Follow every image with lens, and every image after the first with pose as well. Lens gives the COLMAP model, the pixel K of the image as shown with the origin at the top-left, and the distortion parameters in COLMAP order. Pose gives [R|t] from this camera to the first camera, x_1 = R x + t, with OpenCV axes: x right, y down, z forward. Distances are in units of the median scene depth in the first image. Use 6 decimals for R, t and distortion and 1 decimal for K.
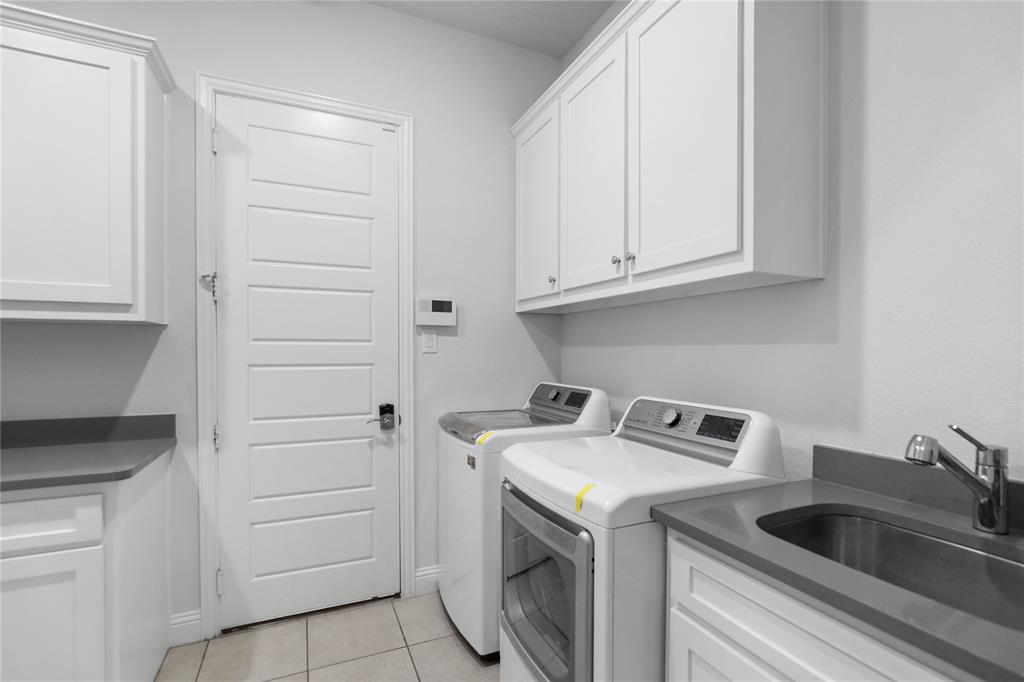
lens RADIAL K [[470.9, 0, 513.8], [0, 470.9, 348.4], [0, 0, 1]] dist [-0.001488, -0.000023]
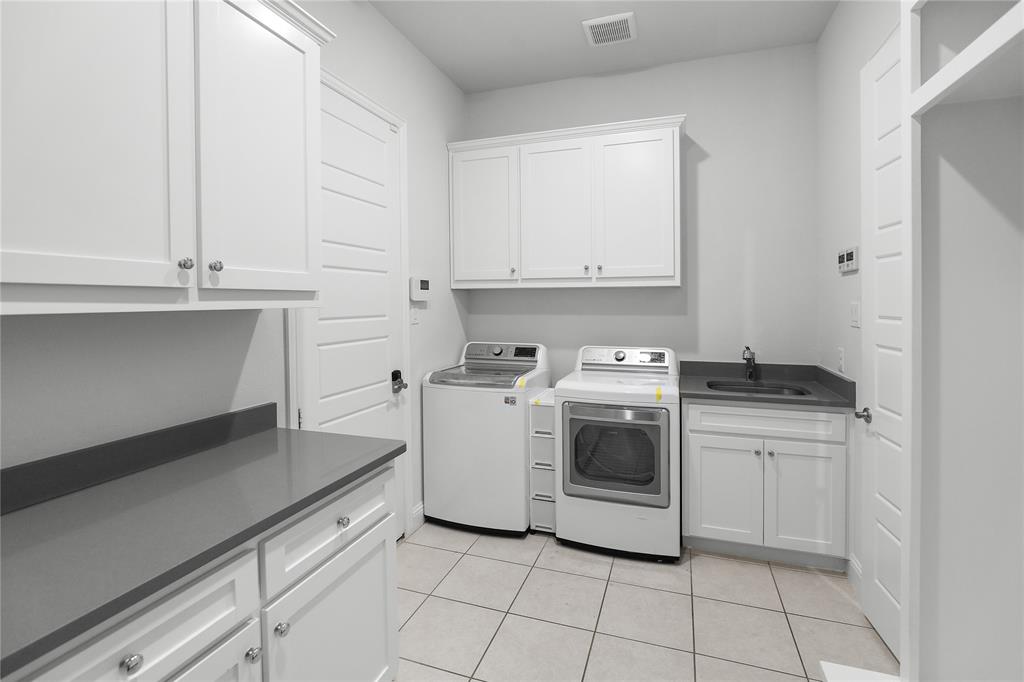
lens RADIAL K [[477.2, 0, 511.2], [0, 477.2, 291.9], [0, 0, 1]] dist [0.016727, 0.000034]
pose [[0.687614, 0.008125, 0.726031, -0.933699], [0.000088, 0.999936, -0.011273, -0.059784], [-0.726077, 0.007815, 0.687569, -0.002979]]
